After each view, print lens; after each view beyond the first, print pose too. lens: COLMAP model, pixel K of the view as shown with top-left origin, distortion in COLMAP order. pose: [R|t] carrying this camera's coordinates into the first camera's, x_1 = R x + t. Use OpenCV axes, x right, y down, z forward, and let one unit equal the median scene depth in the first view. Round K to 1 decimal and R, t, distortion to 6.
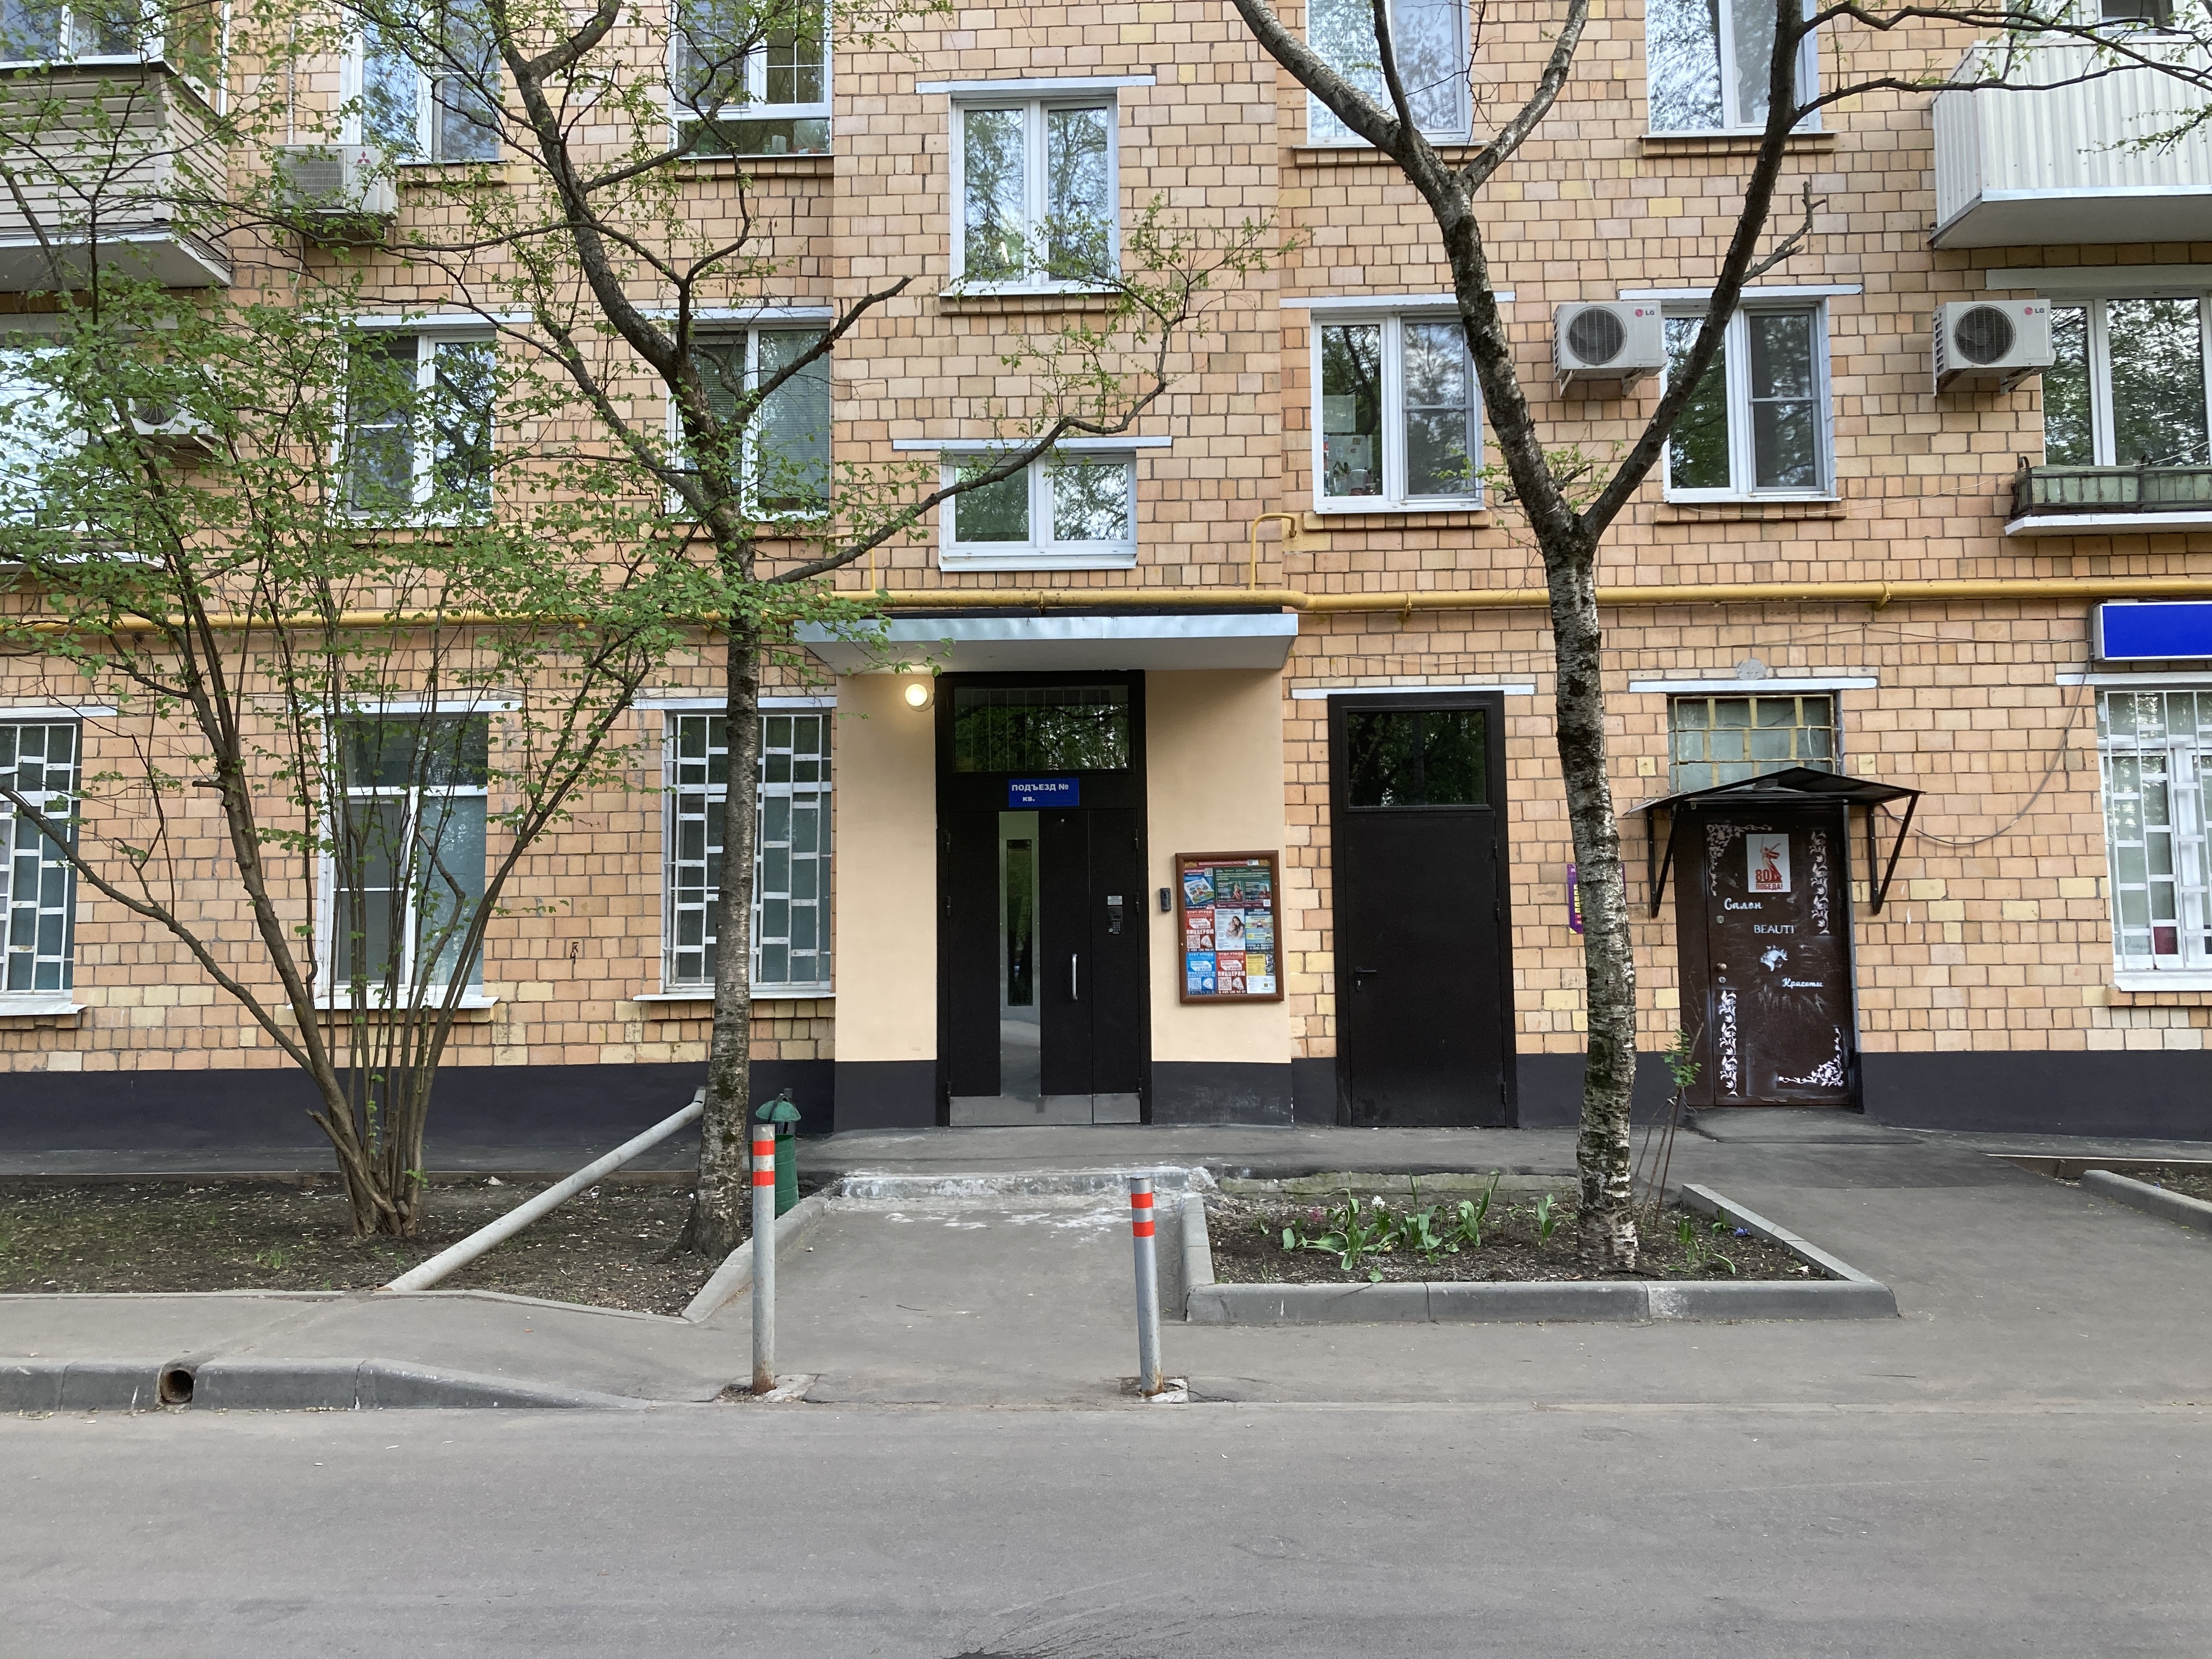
lens RADIAL K [[1801.0, 0, 1106.2], [0, 1801.0, 837.0], [0, 0, 1]] dist [0.005361, -0.005188]
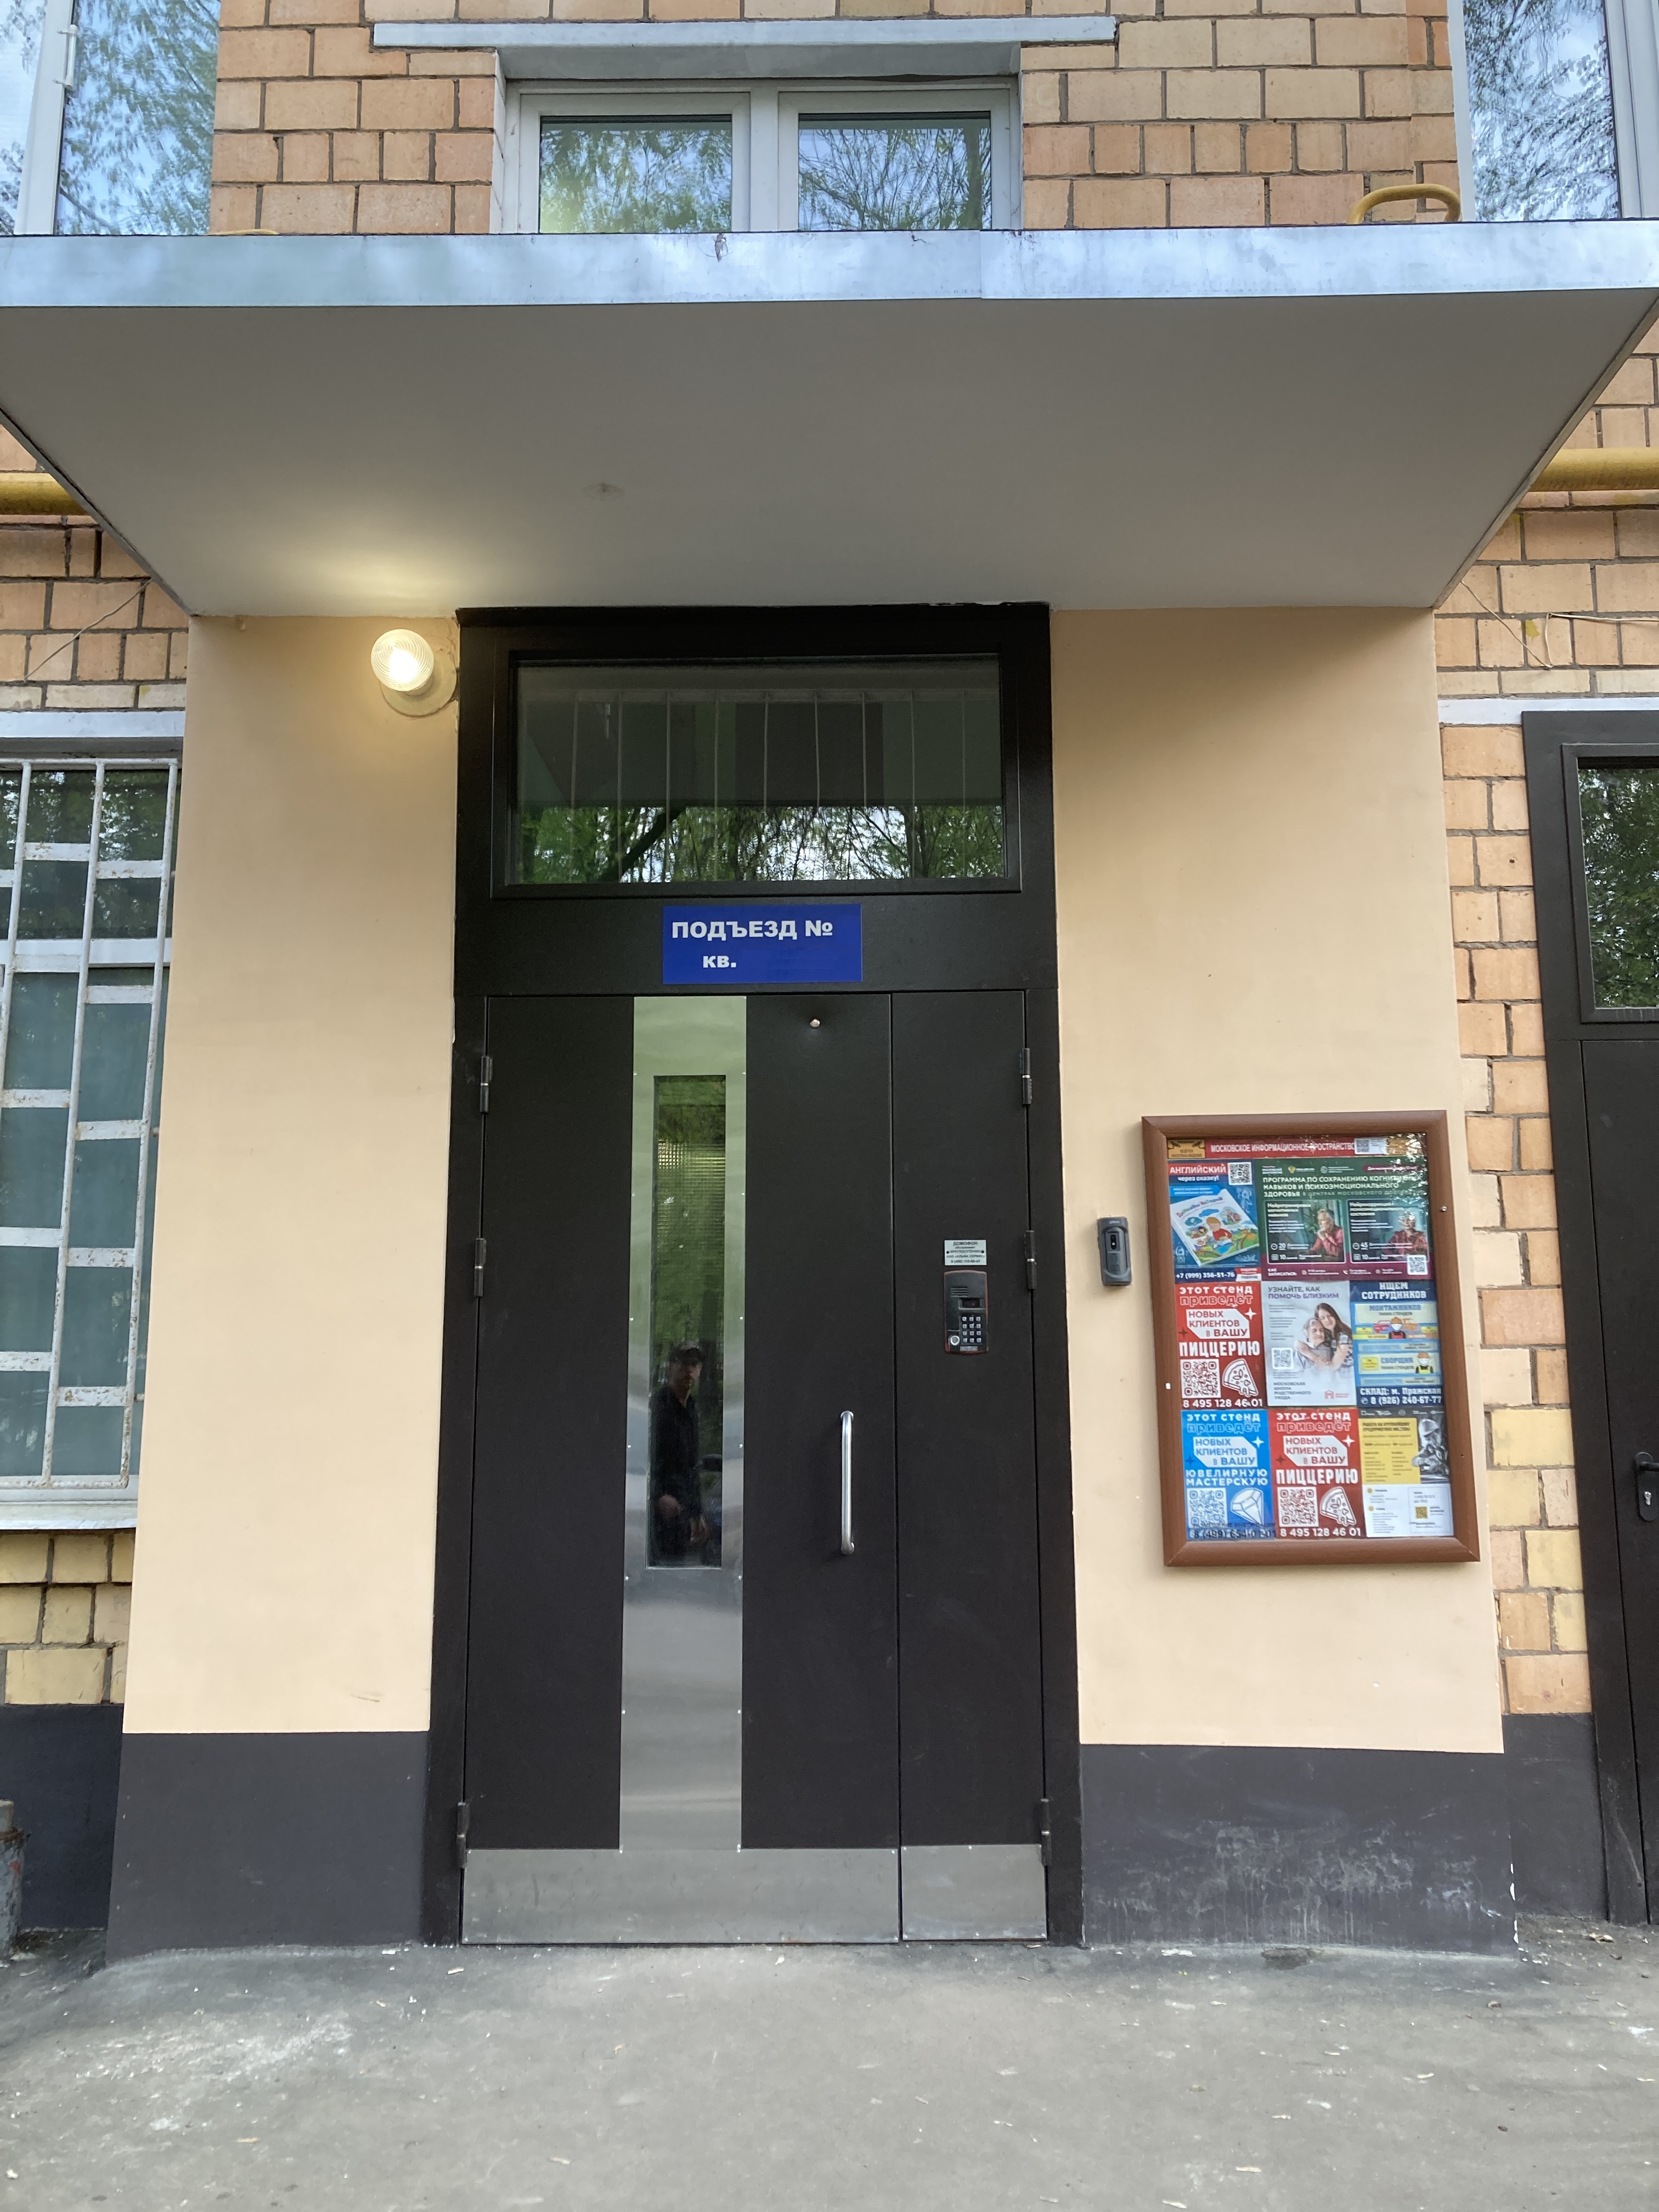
lens RADIAL K [[1801.0, 0, 832.9], [0, 1801.0, 1086.3], [0, 0, 1]] dist [0.005361, -0.005188]
pose [[0.999754, 0.011740, 0.018830, -0.027373], [-0.010064, 0.996177, -0.086774, 0.033308], [-0.019776, 0.086564, 0.996050, 0.655543]]
